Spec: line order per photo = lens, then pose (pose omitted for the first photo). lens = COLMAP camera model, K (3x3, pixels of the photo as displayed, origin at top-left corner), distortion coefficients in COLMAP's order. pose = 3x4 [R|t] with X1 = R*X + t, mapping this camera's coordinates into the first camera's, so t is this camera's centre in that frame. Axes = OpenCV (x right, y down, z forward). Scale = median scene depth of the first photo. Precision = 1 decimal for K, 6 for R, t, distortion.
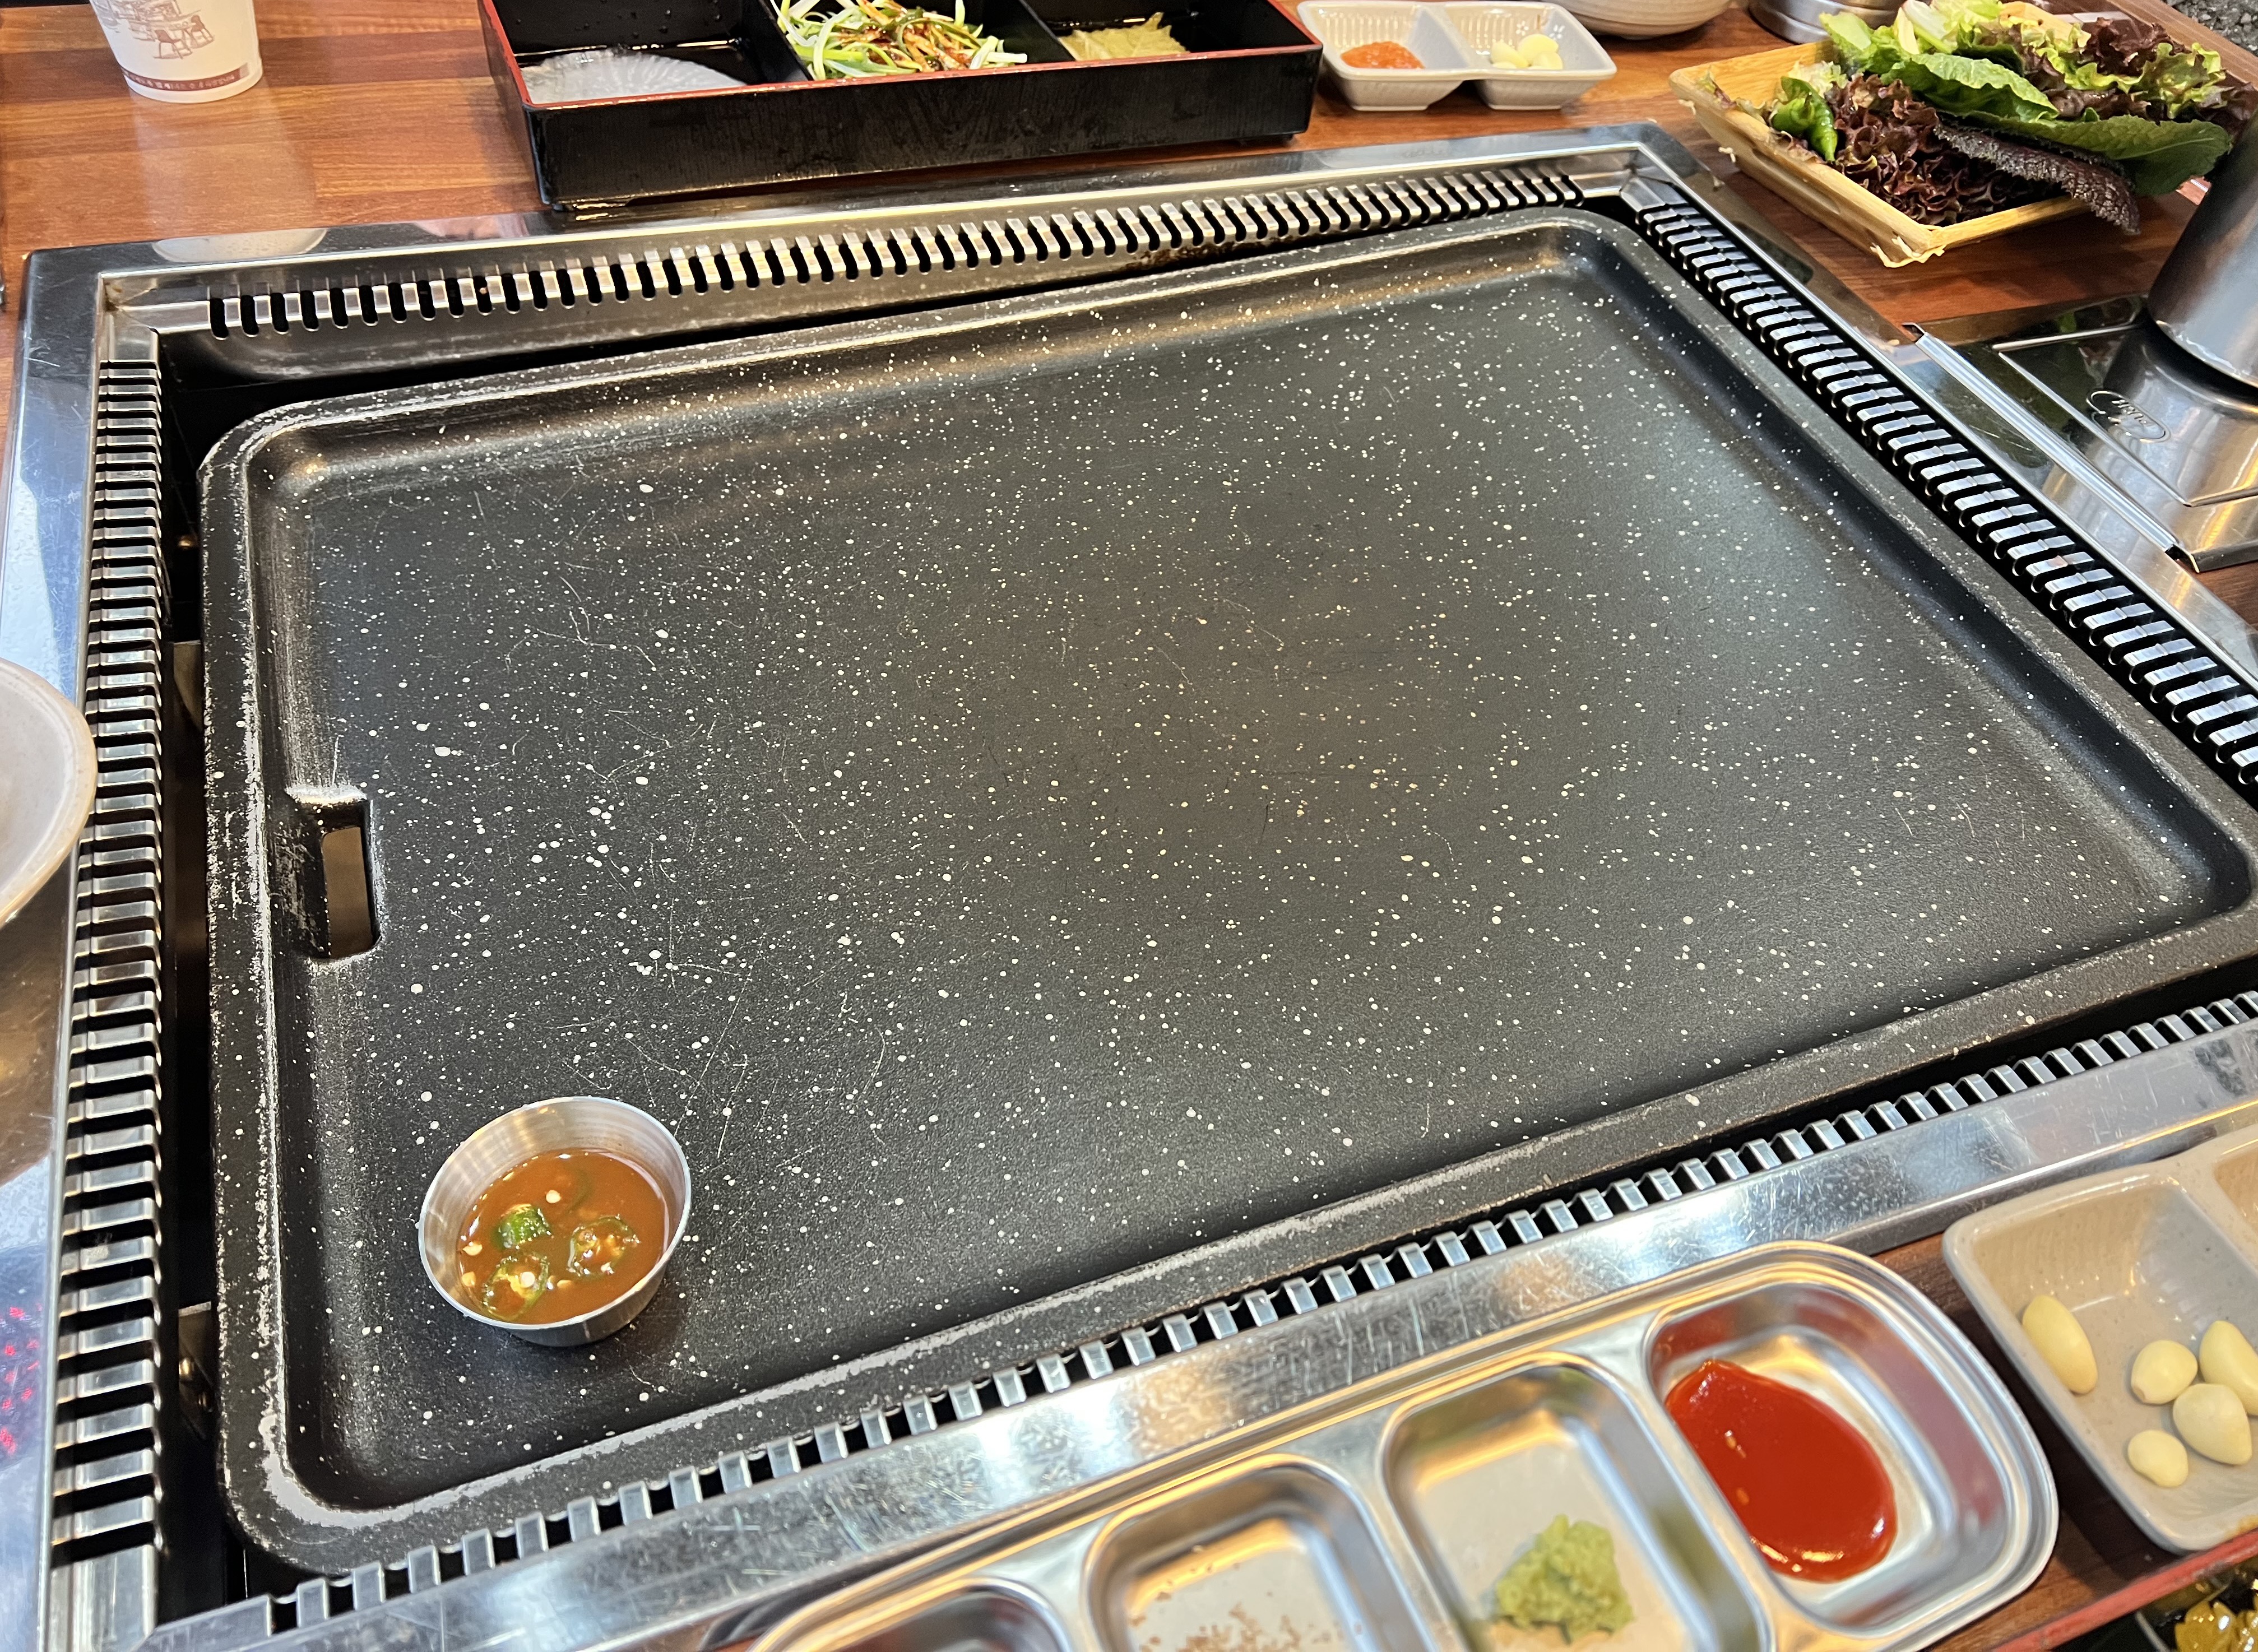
lens RADIAL K [[1752.4, 0, 1160.8], [0, 1752.4, 789.4], [0, 0, 1]] dist [0.065679, -0.120285]
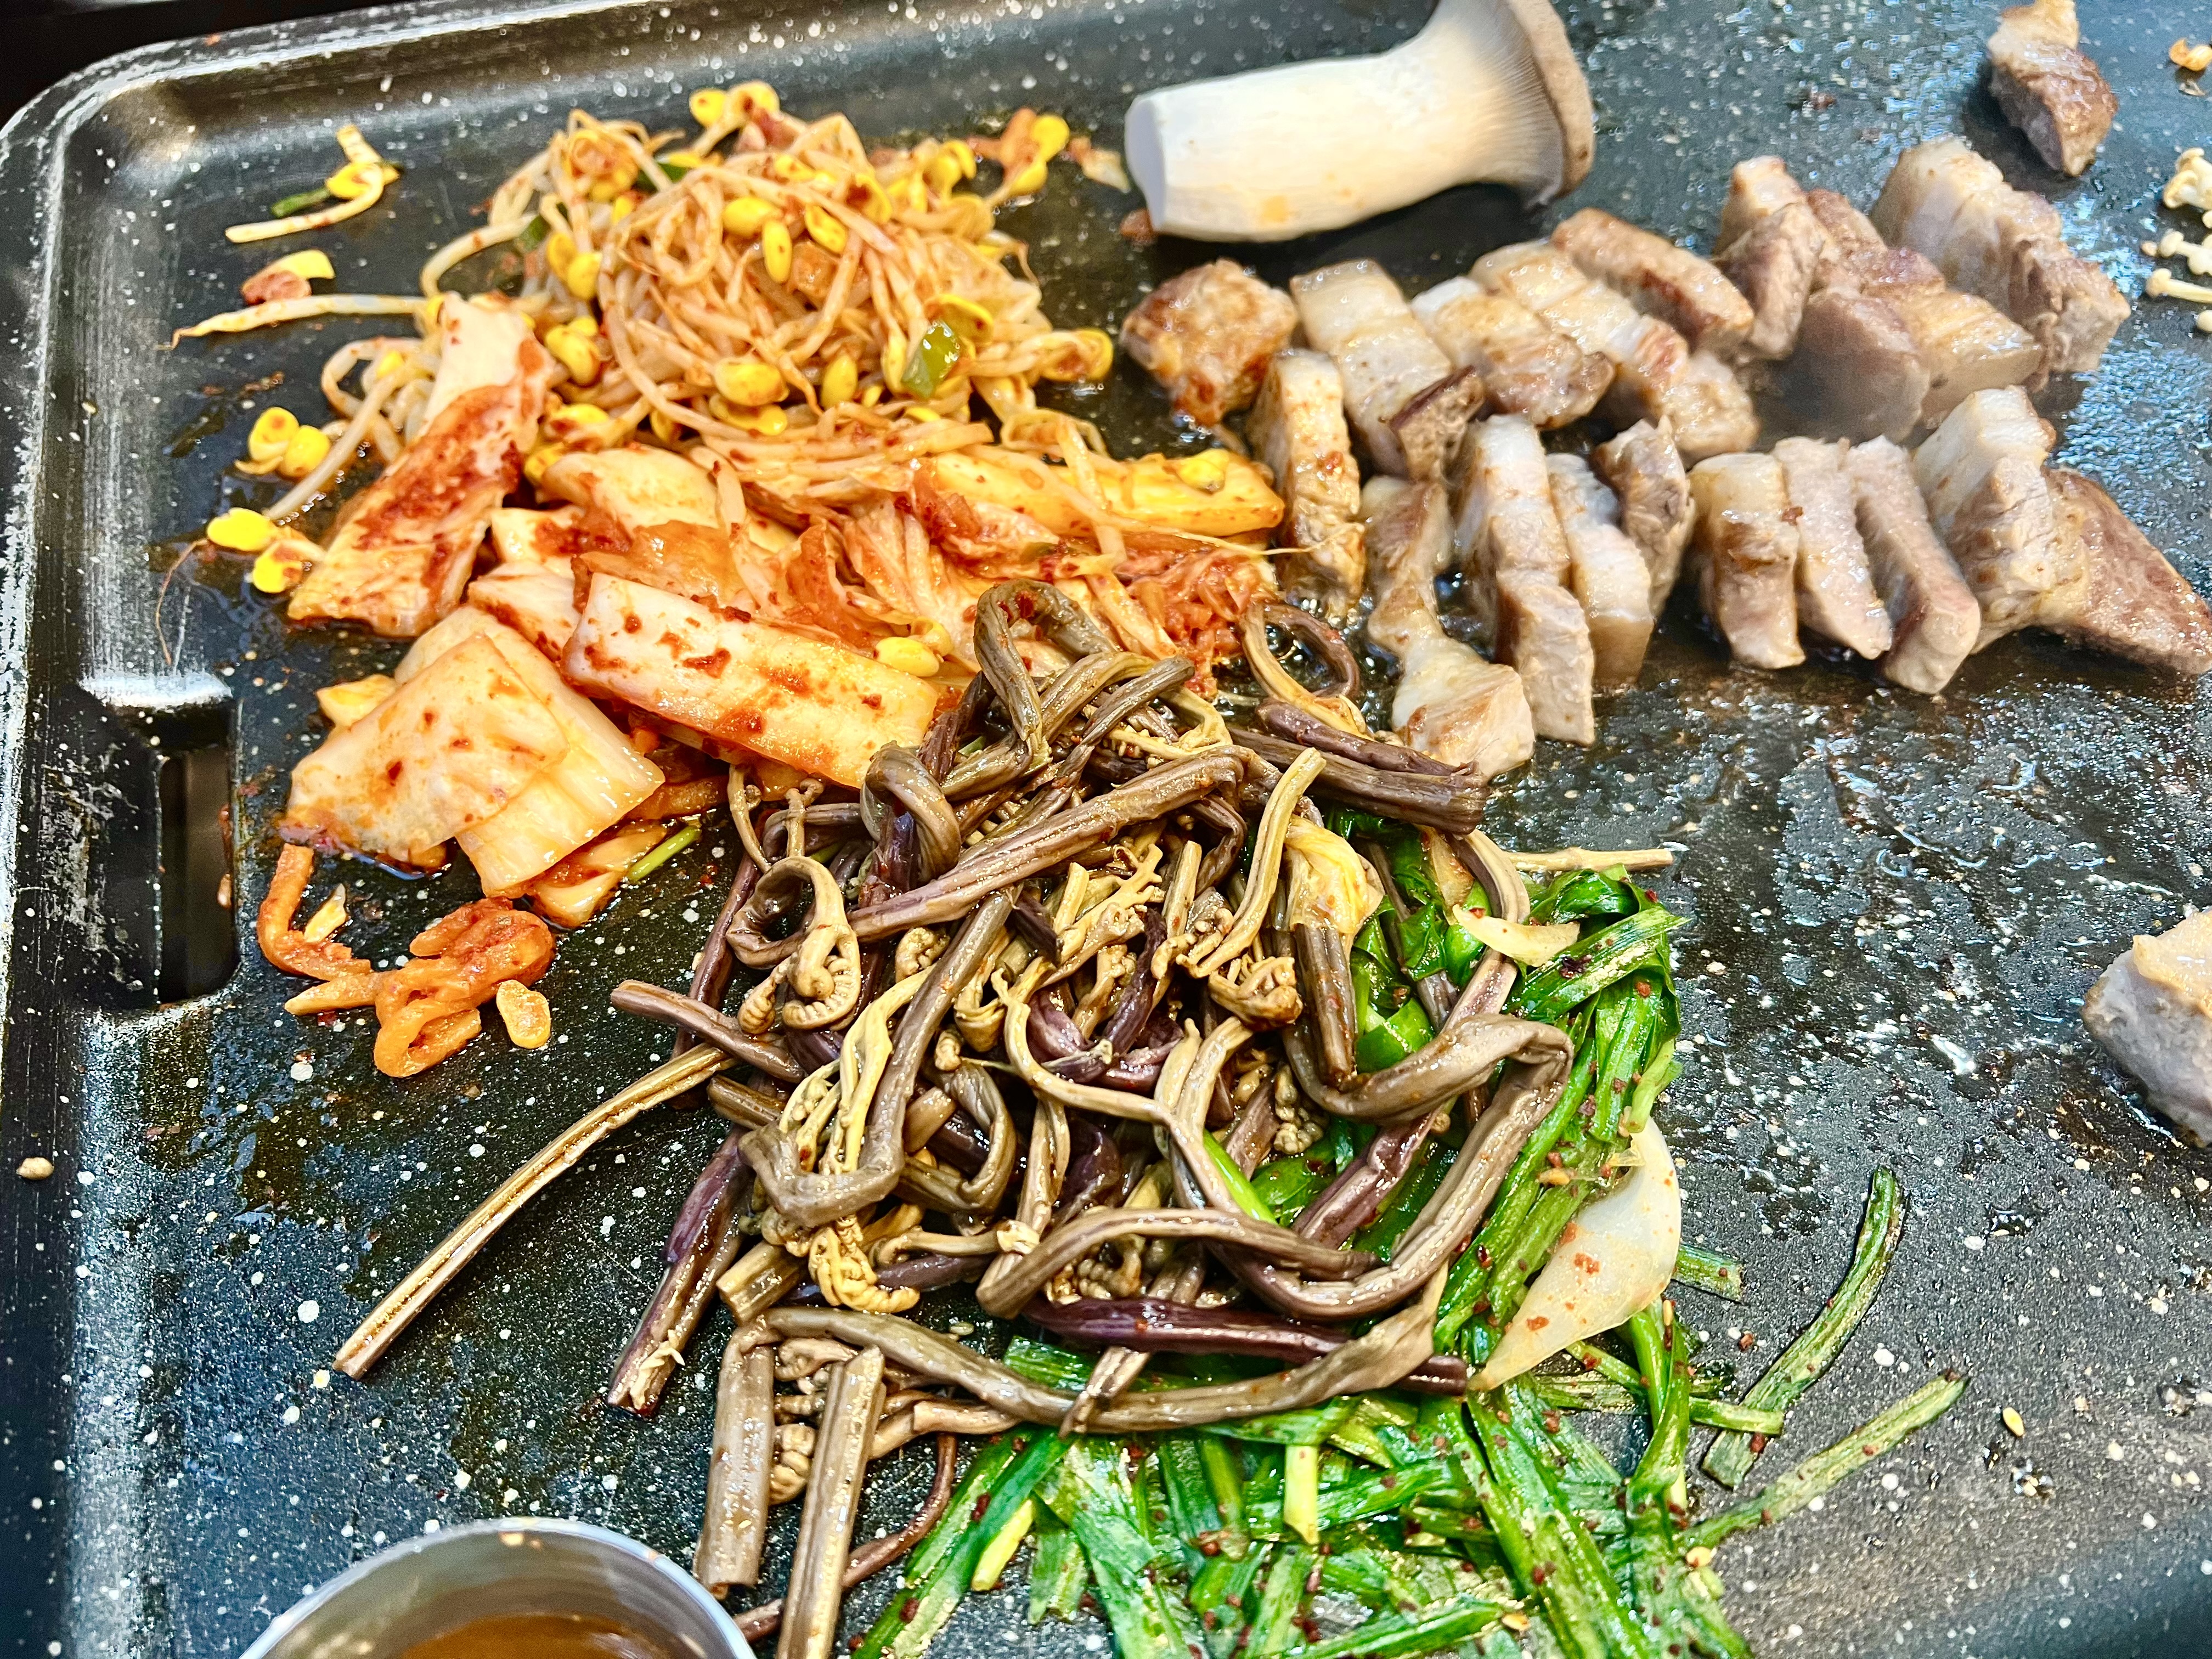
lens RADIAL K [[1720.4, 0, 1122.0], [0, 1720.4, 821.6], [0, 0, 1]] dist [0.041710, -0.080586]
pose [[0.997723, -0.005176, -0.067248, -0.116320], [0.011549, 0.995436, 0.094728, -0.003380], [0.066451, -0.095289, 0.993229, 0.407912]]
